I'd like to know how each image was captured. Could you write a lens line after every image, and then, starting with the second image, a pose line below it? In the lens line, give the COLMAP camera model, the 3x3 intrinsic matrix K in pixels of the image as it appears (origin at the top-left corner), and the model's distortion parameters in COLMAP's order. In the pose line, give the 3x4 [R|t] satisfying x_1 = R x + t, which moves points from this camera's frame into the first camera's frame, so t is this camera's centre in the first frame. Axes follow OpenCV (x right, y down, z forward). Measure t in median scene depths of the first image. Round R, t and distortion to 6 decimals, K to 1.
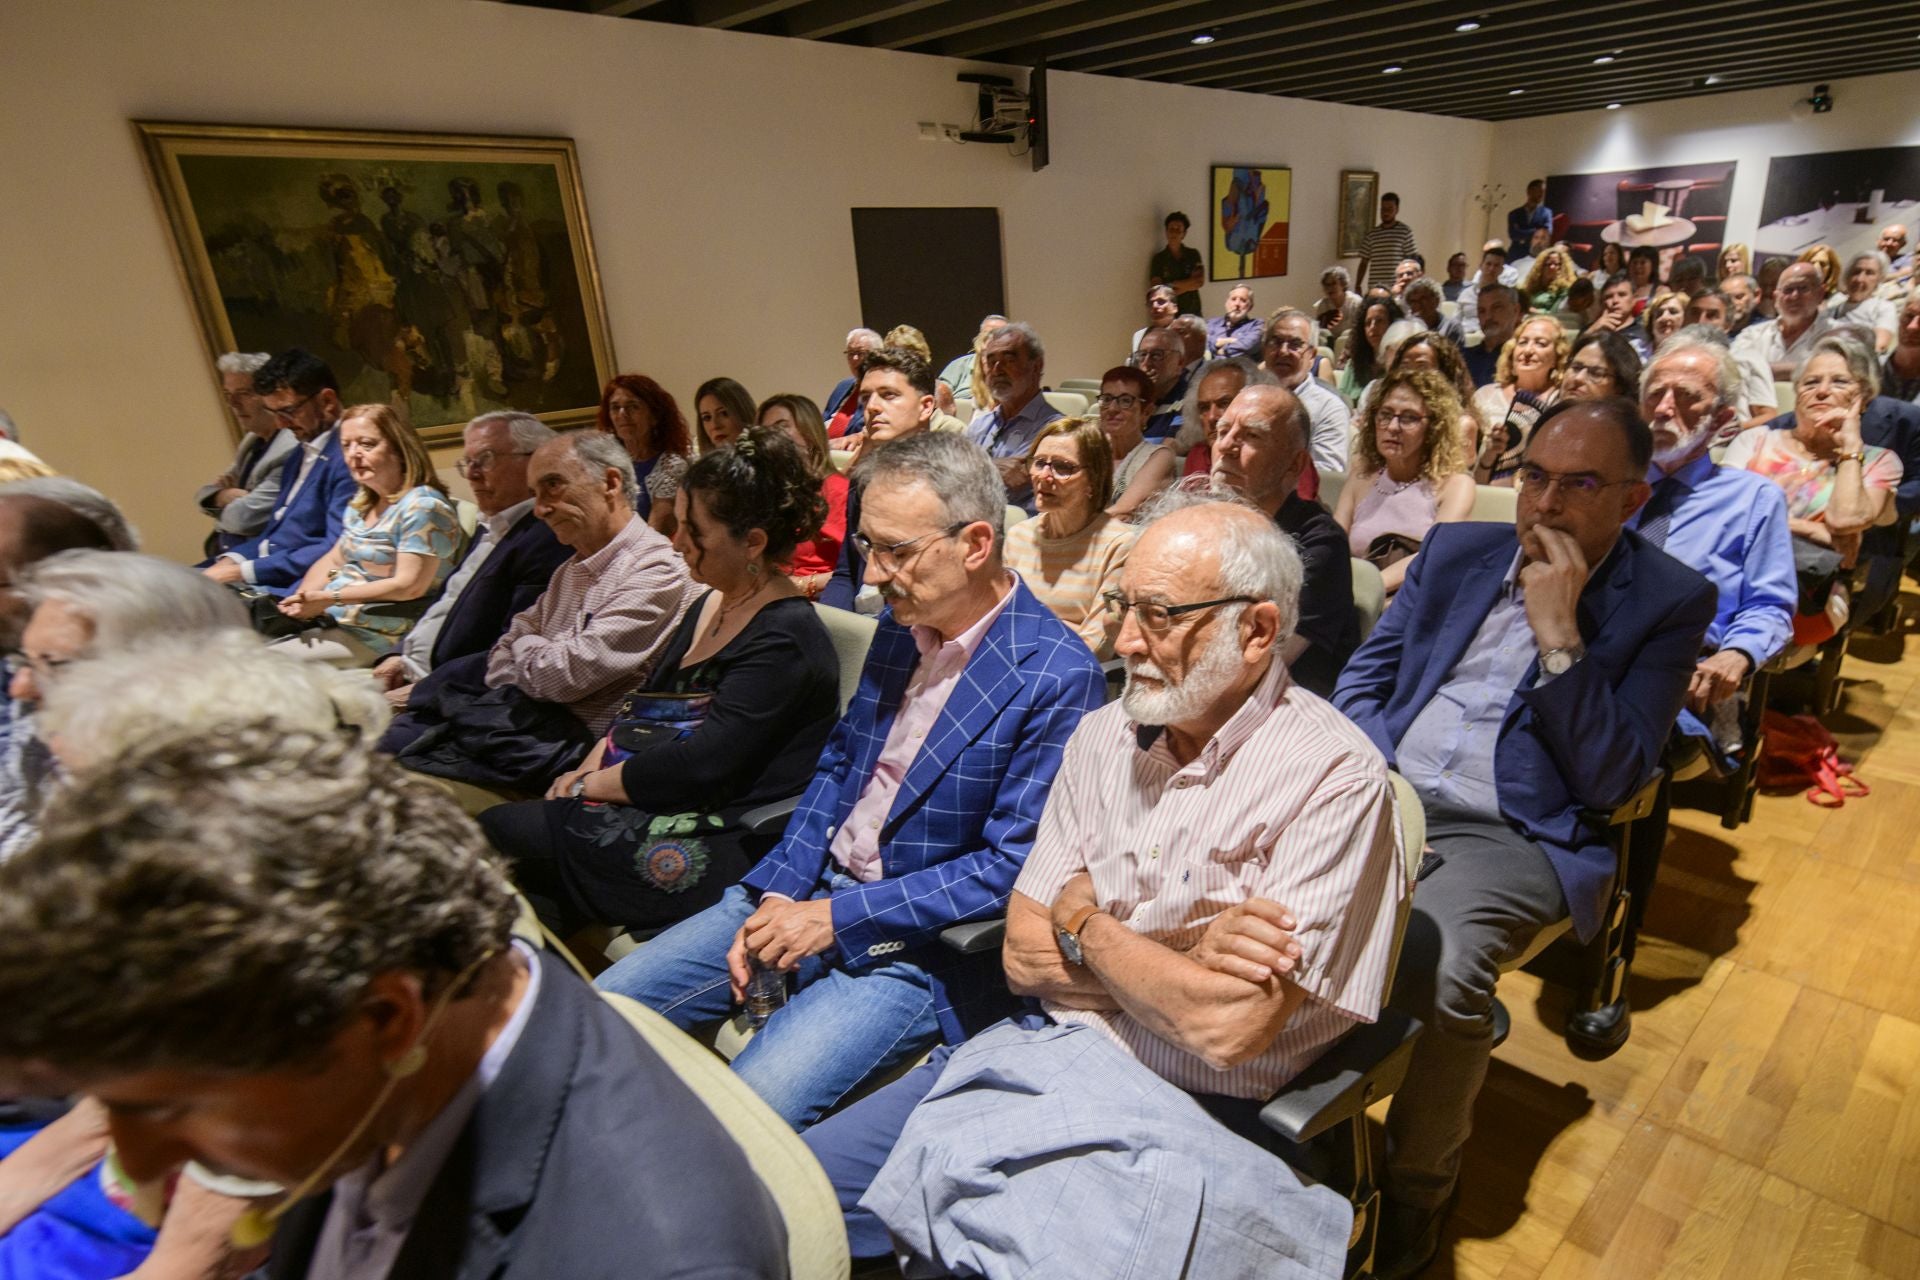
lens RADIAL K [[1086.2, 0, 1067.2], [0, 1086.2, 710.6], [0, 0, 1]] dist [0.007599, -0.004862]
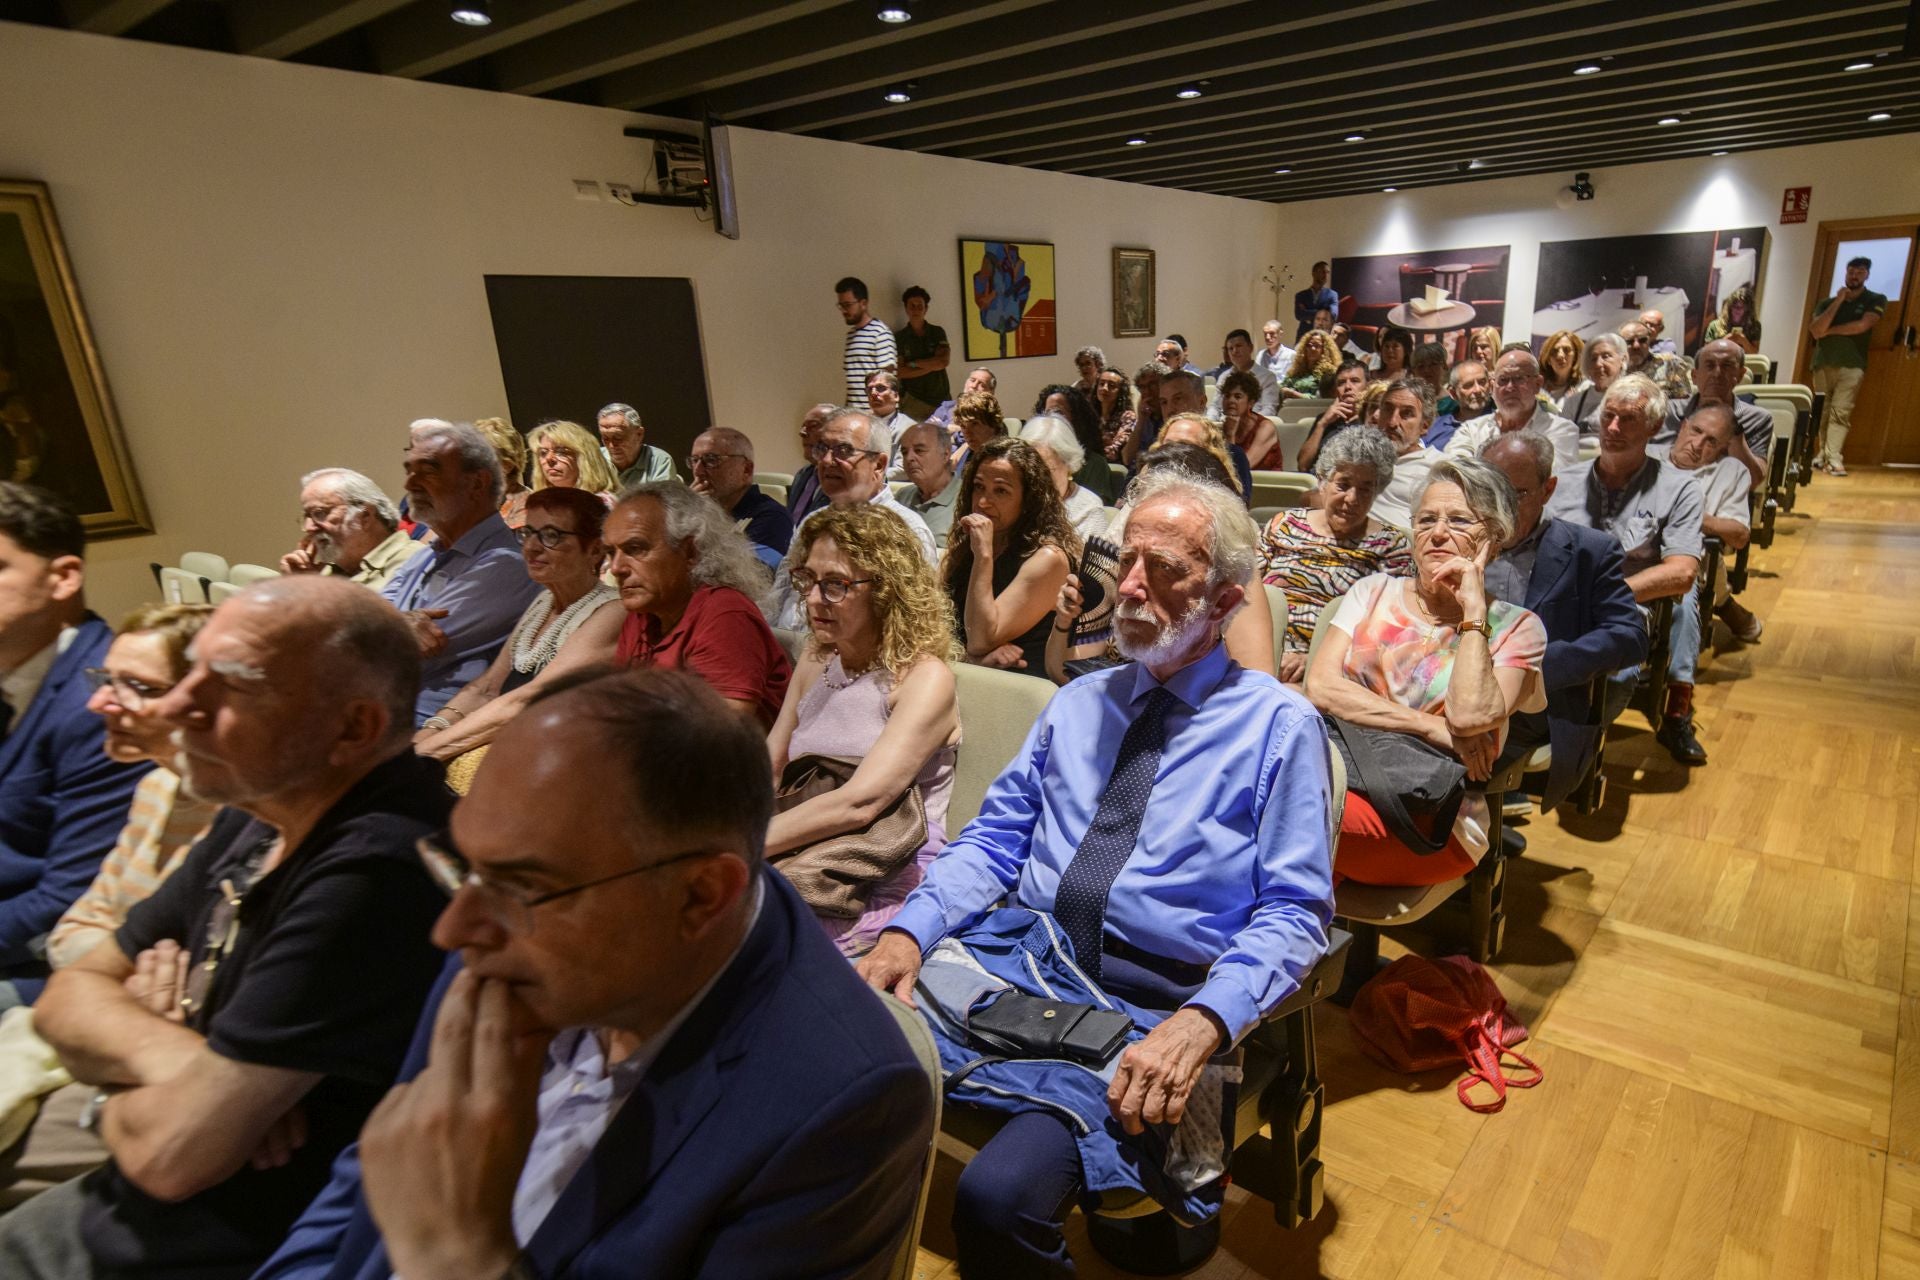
lens RADIAL K [[1086.2, 0, 1067.2], [0, 1086.2, 710.6], [0, 0, 1]] dist [0.007599, -0.004862]
pose [[0.993913, -0.027059, 0.106789, 0.192838], [0.033441, 0.997731, -0.058434, -0.073917], [-0.104966, 0.061650, 0.992563, 0.165364]]
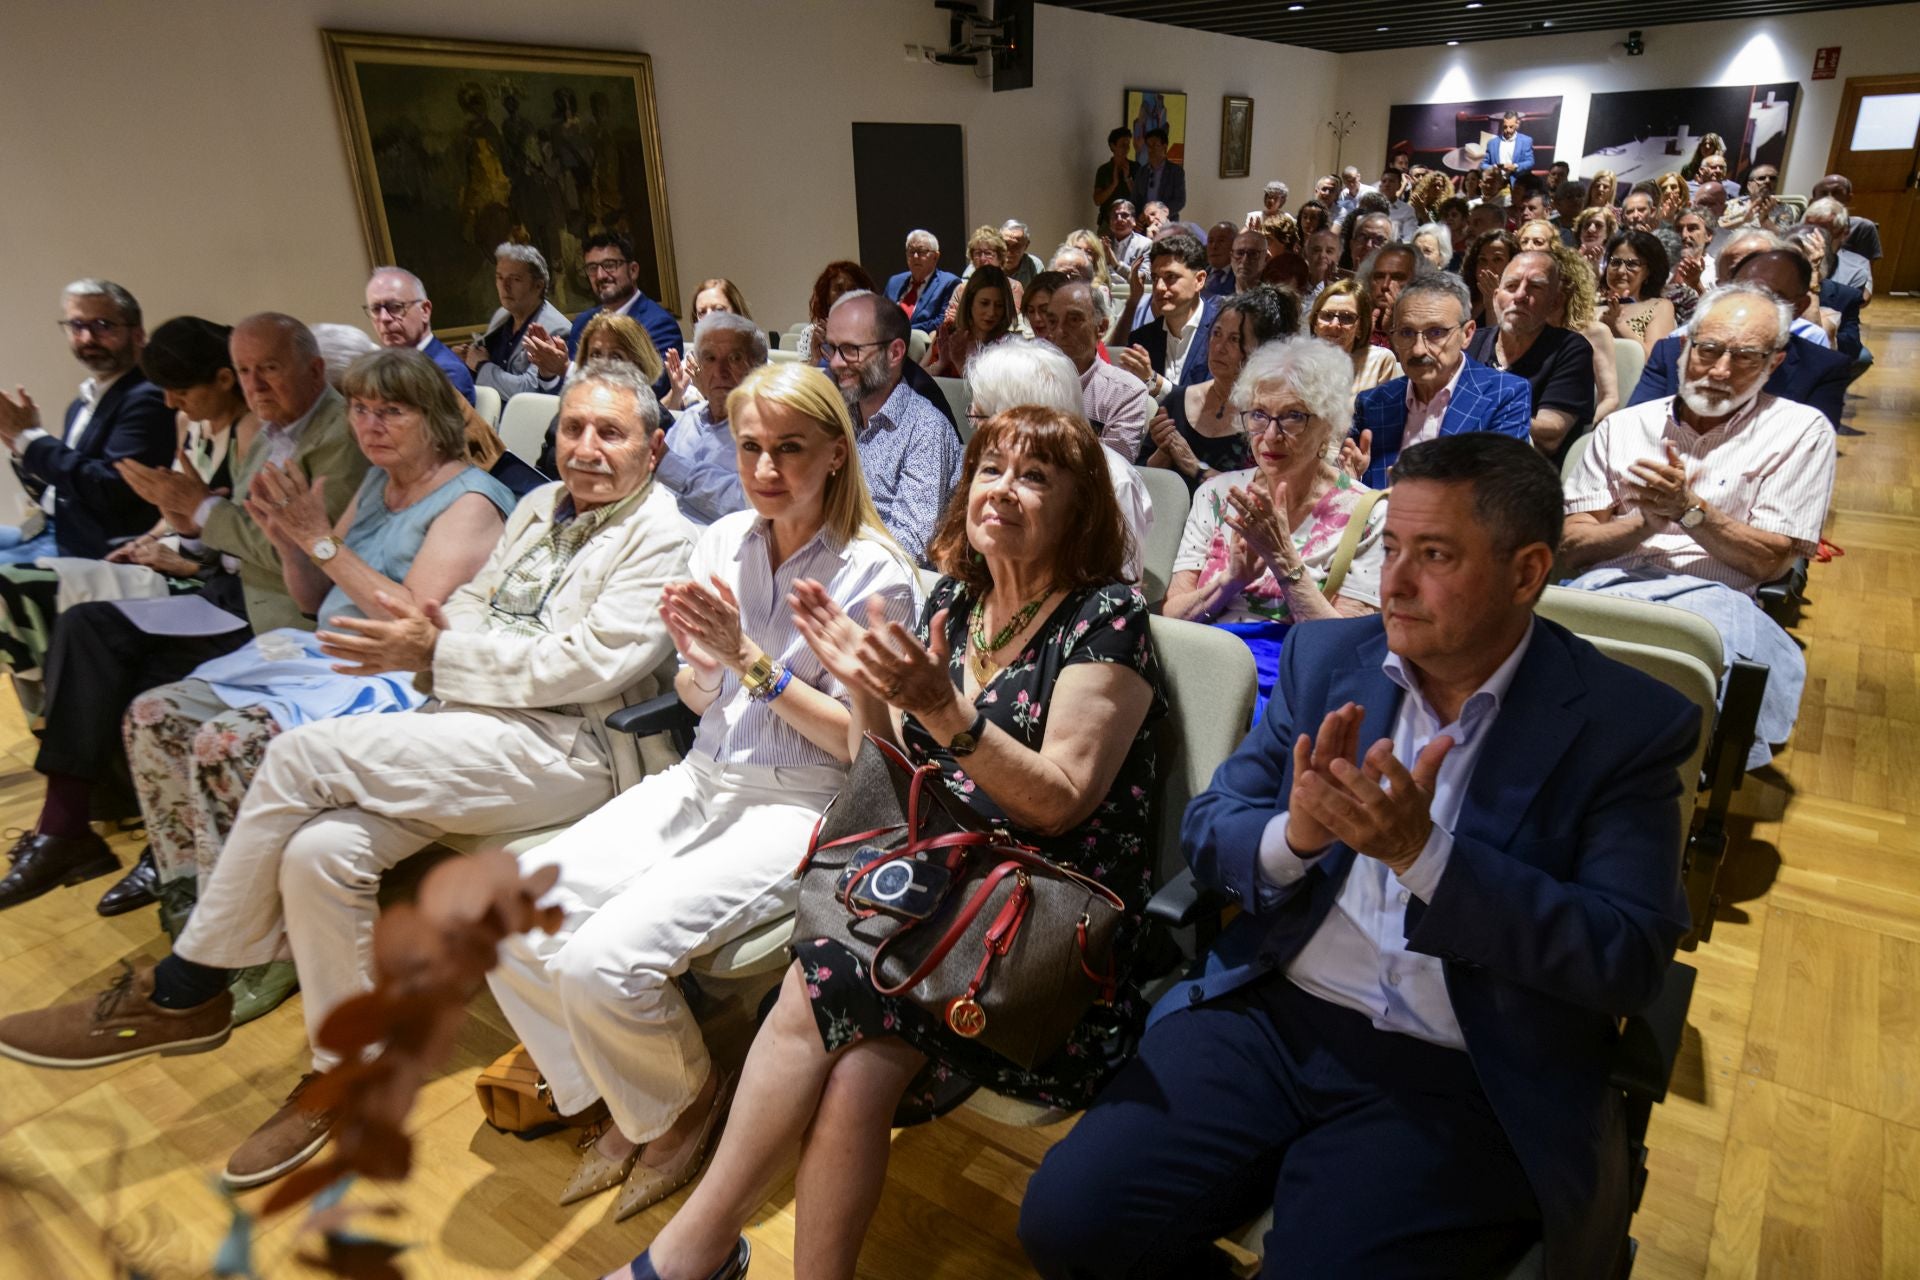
lens RADIAL K [[1171.3, 0, 968.5], [0, 1171.3, 651.3], [0, 0, 1]] dist [0.005158, -0.003073]
pose [[0.990855, -0.036815, 0.129814, -0.319889], [0.038247, 0.999232, -0.008550, 0.092783], [-0.129400, 0.013437, 0.991501, -0.194606]]
